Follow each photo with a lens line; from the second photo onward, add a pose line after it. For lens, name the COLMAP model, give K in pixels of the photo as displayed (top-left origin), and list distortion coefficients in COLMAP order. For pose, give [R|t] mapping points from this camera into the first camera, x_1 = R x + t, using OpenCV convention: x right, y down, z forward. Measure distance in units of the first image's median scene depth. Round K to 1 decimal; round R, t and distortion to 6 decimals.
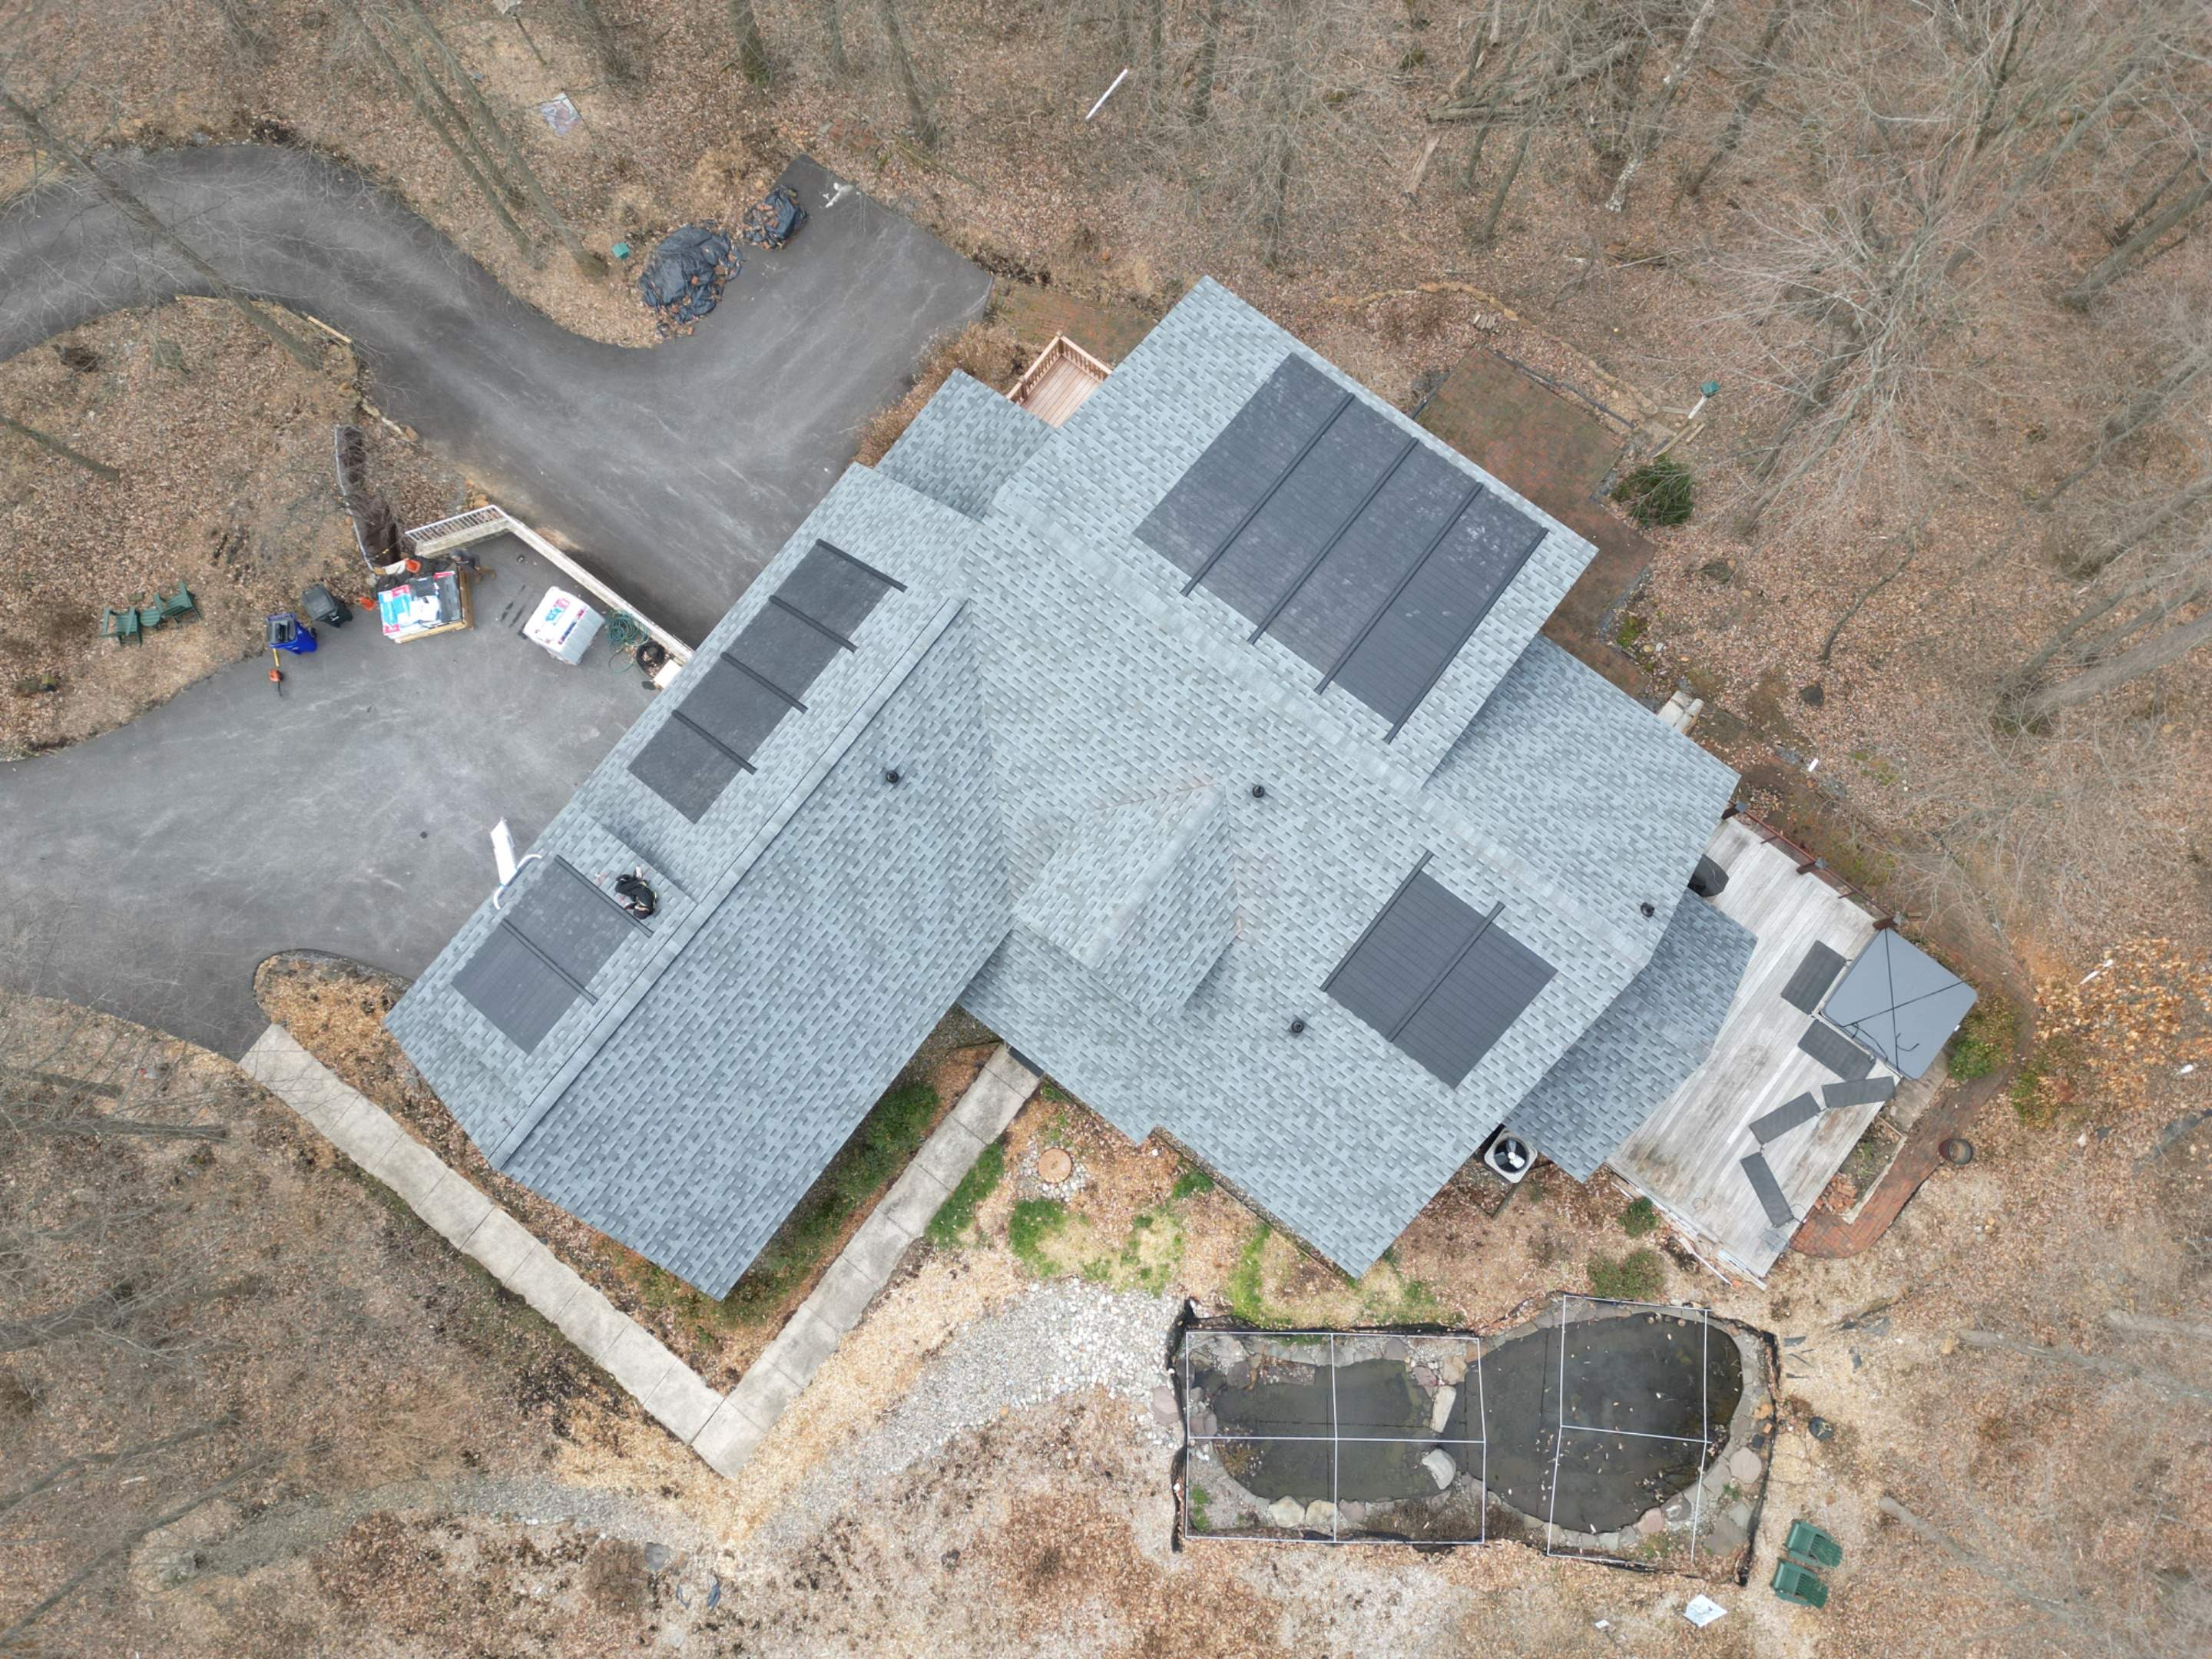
lens RADIAL K [[1536.4, 0, 1100.1], [0, 1536.4, 829.4], [0, 0, 1]] dist [0.092109, -0.091605]
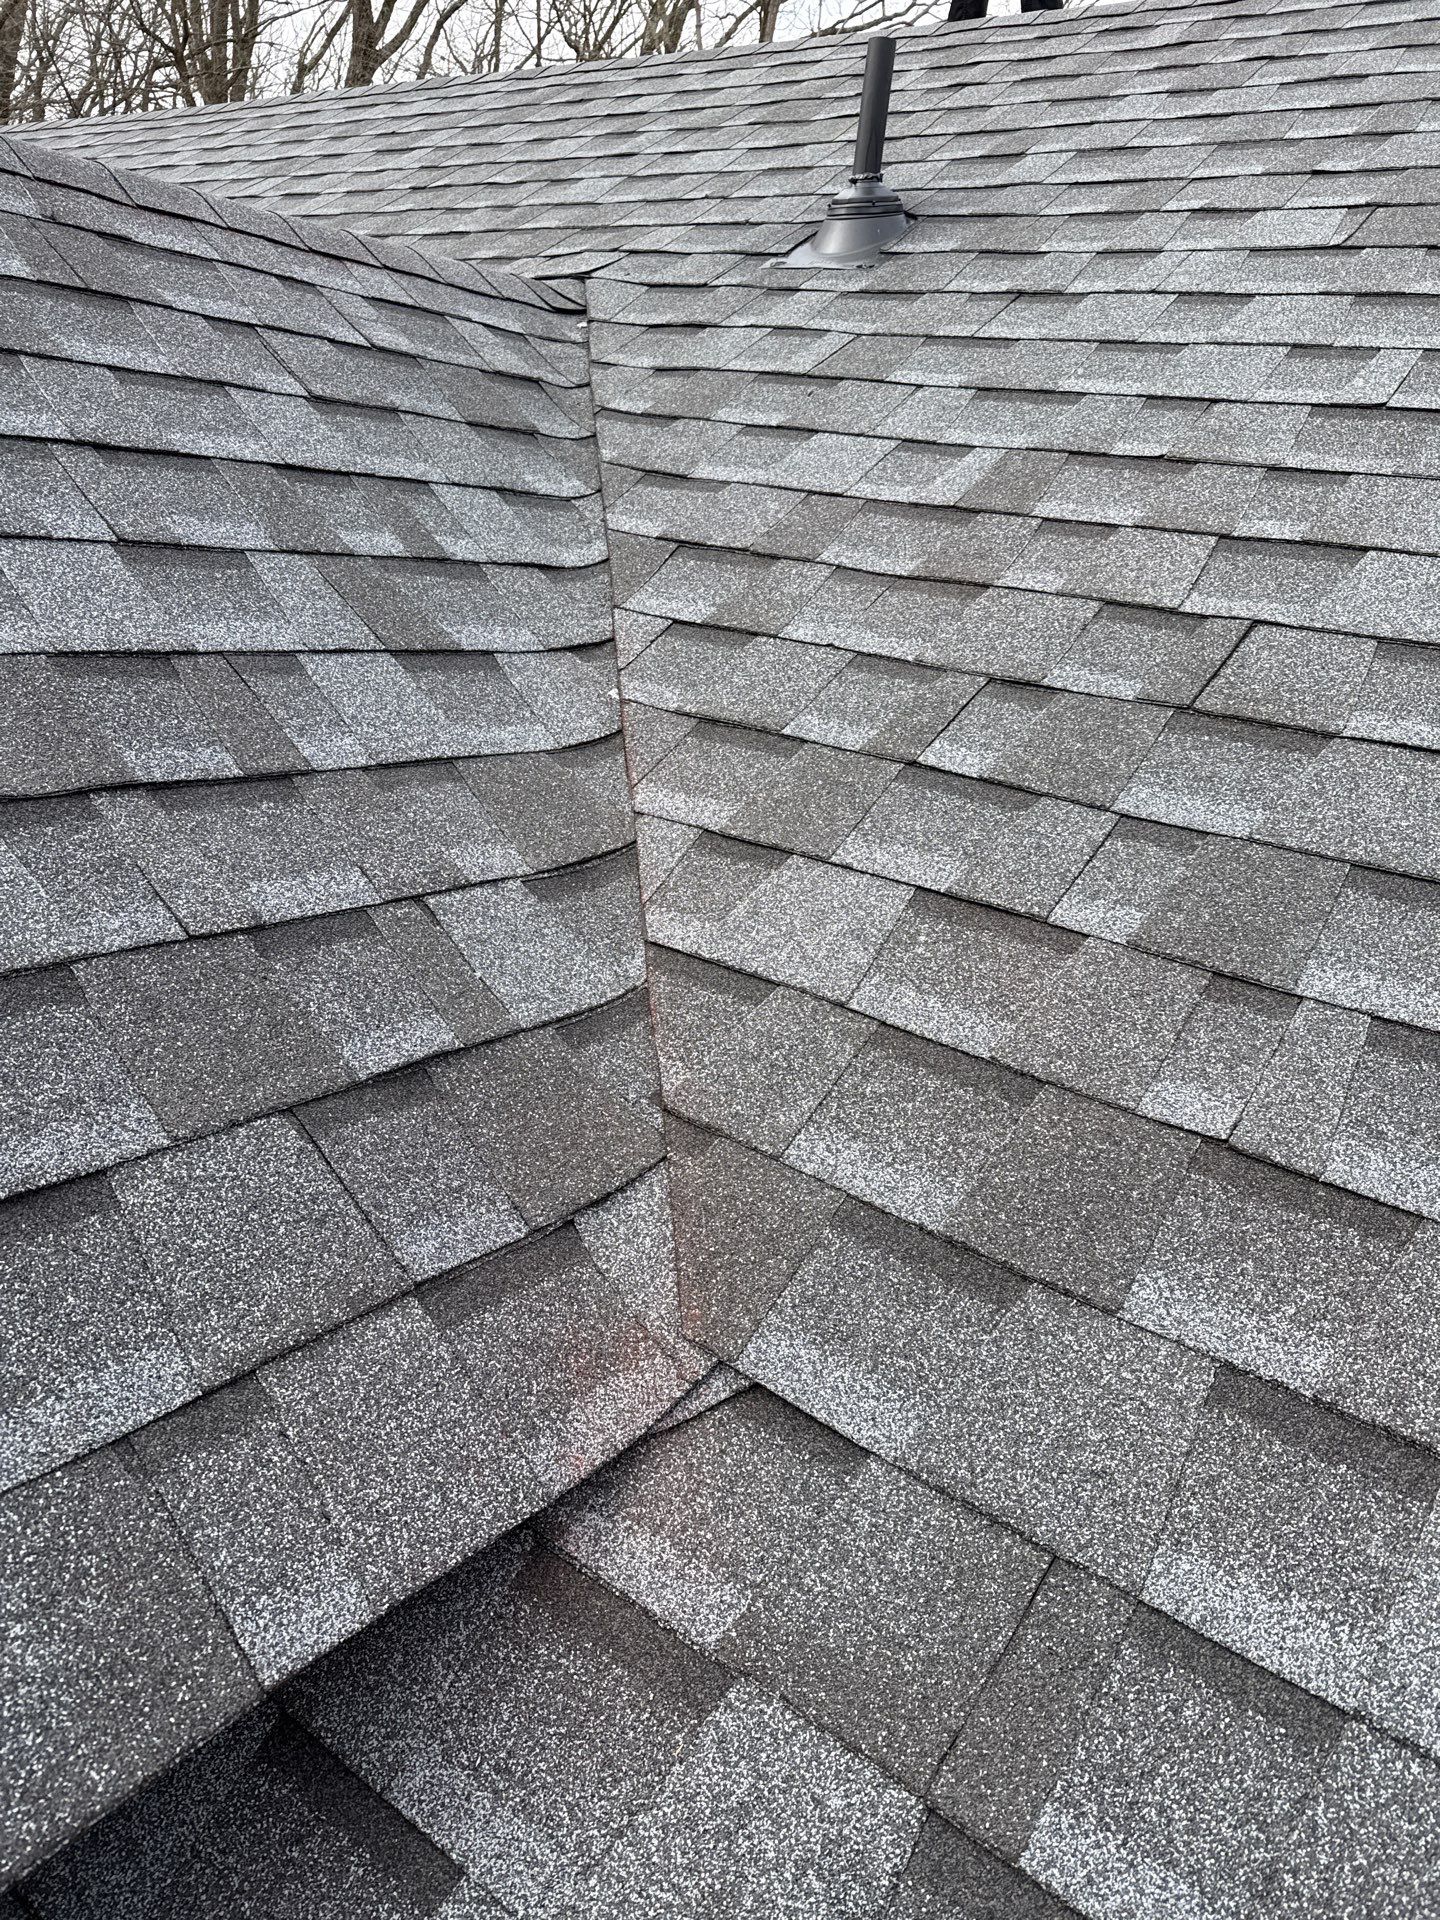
lens RADIAL K [[1343.0, 0, 717.0], [0, 1343.0, 942.6], [0, 0, 1]] dist [0.164215, -0.324033]
pose [[0.992054, 0.111861, 0.057589, 0.078608], [-0.001086, 0.465328, -0.885138, 0.082253], [-0.125810, 0.878042, 0.461752, 0.854446]]
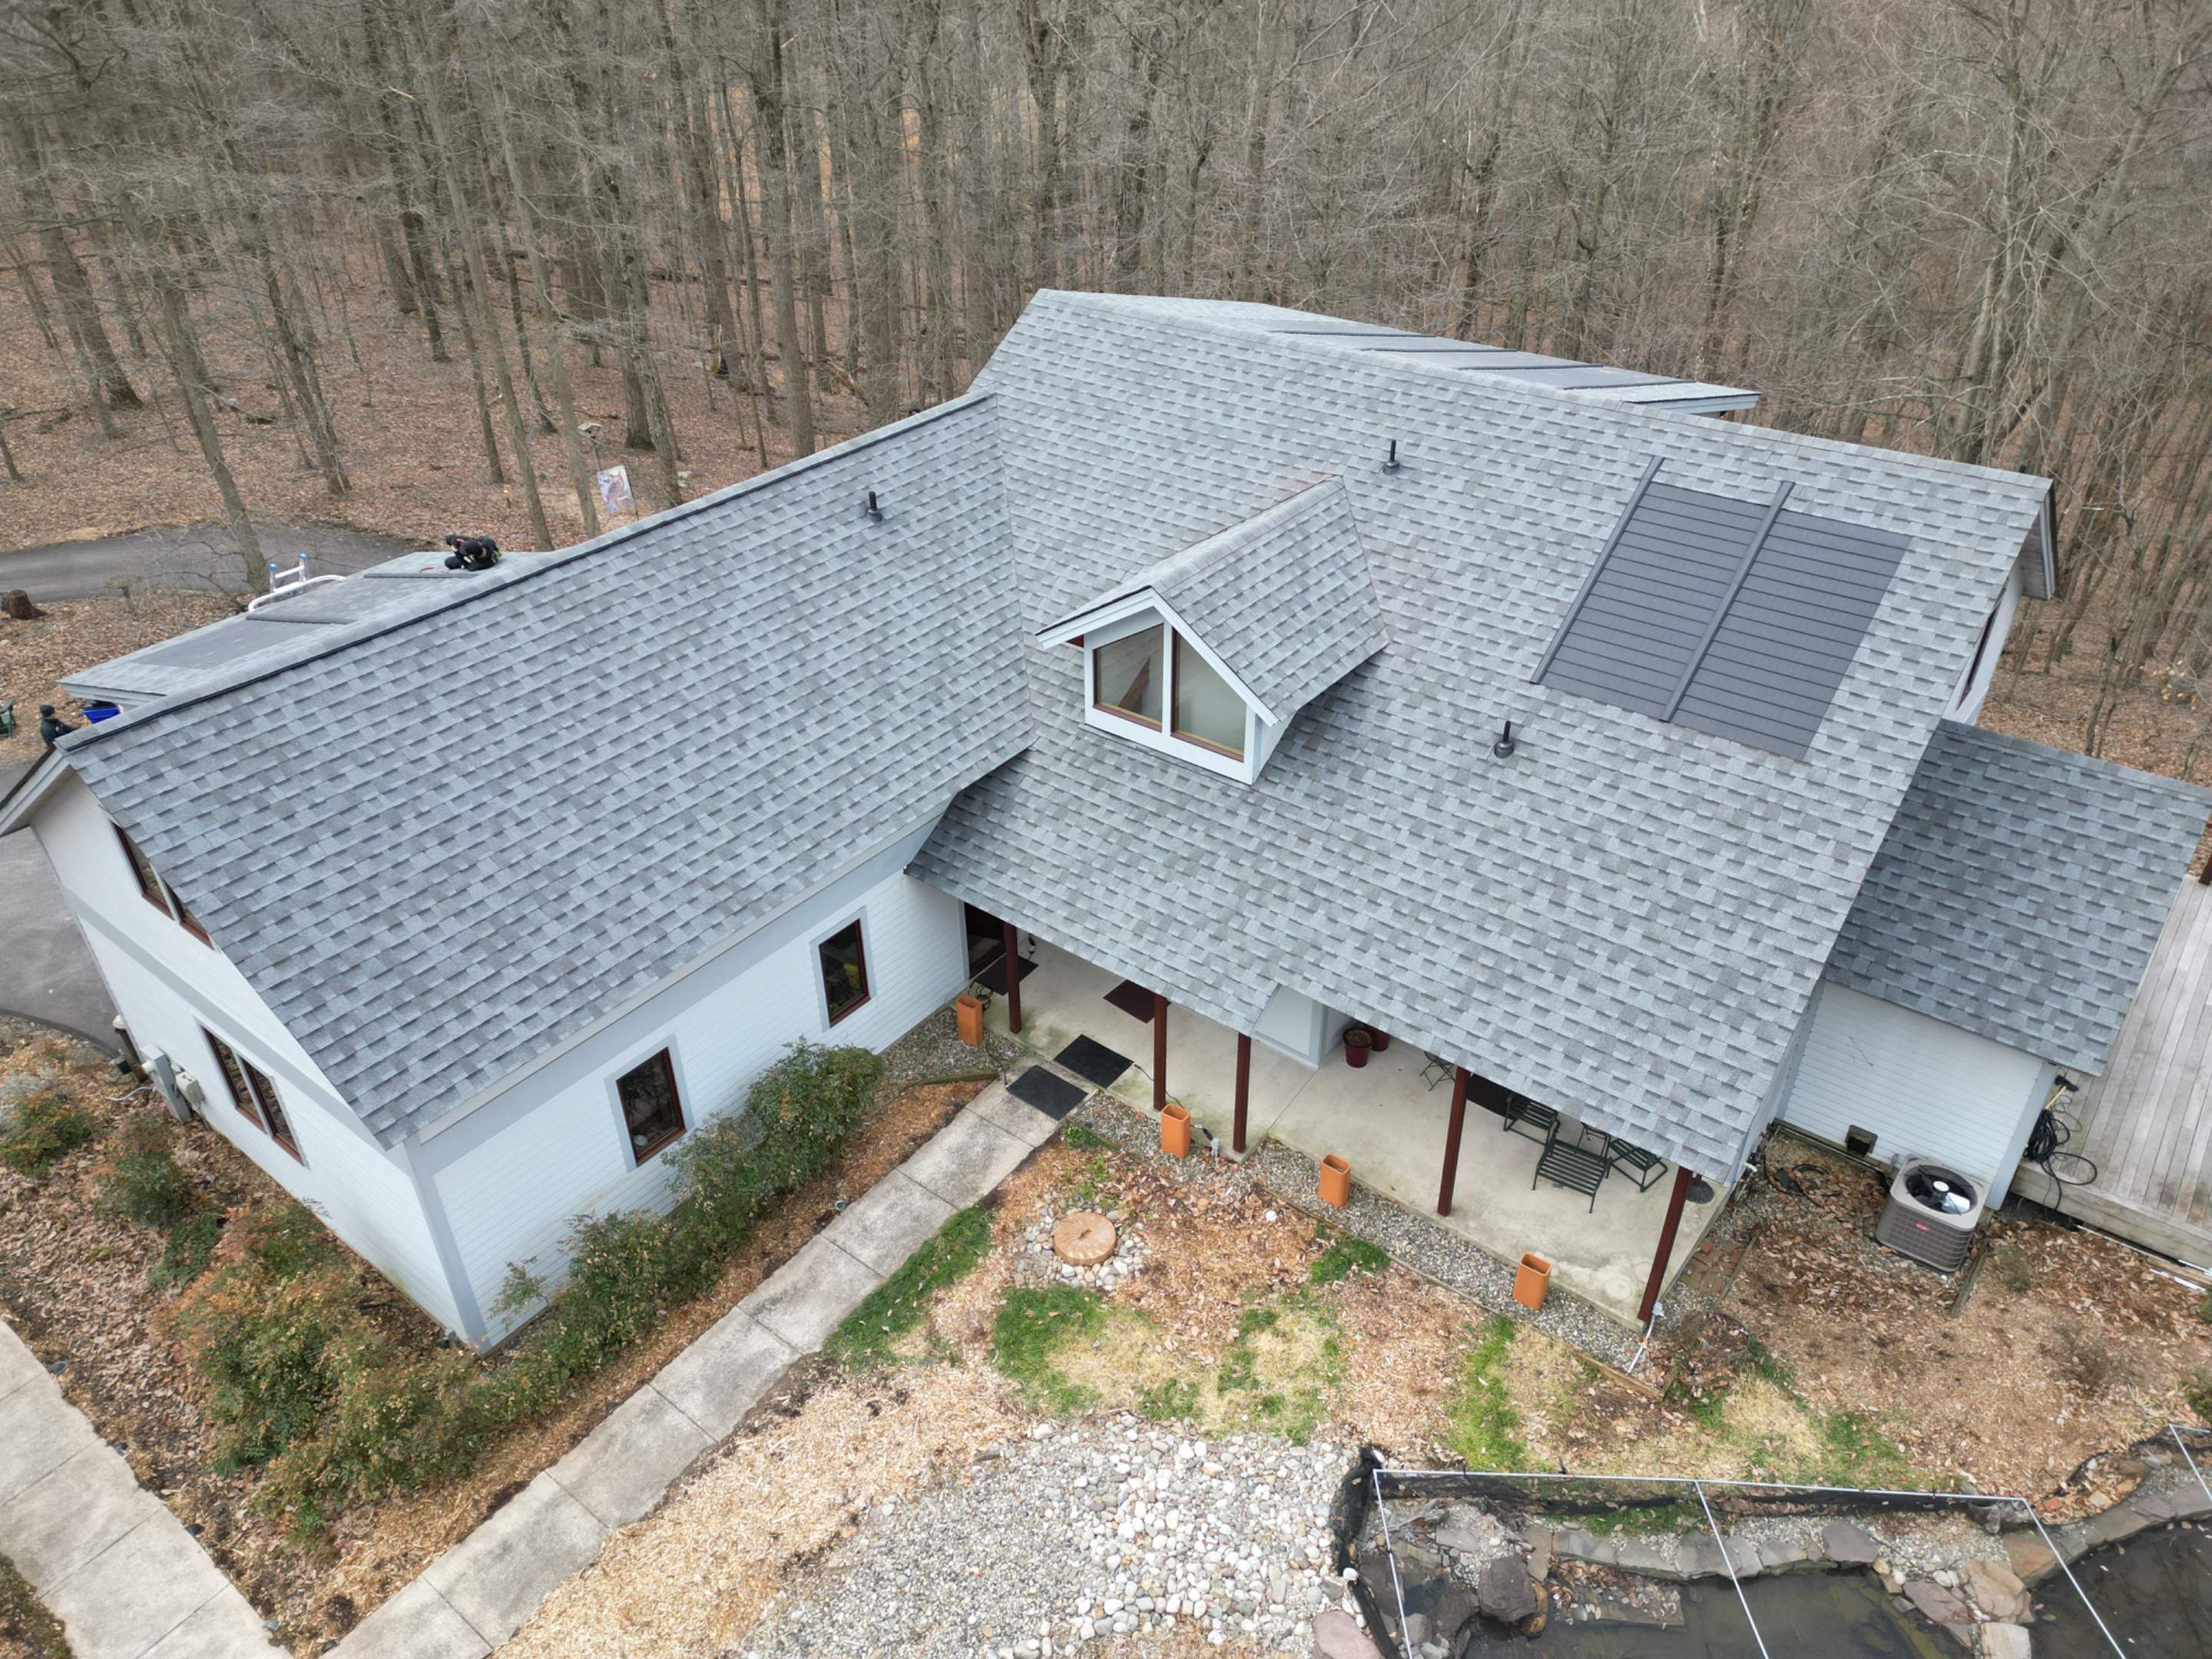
lens RADIAL K [[1536.4, 0, 1100.1], [0, 1536.4, 829.4], [0, 0, 1]] dist [0.092109, -0.091605]
pose [[0.999982, 0.005997, -0.000747, -0.025060], [-0.004649, 0.684366, -0.729123, 0.521146], [-0.003861, 0.729114, 0.684382, 0.540677]]
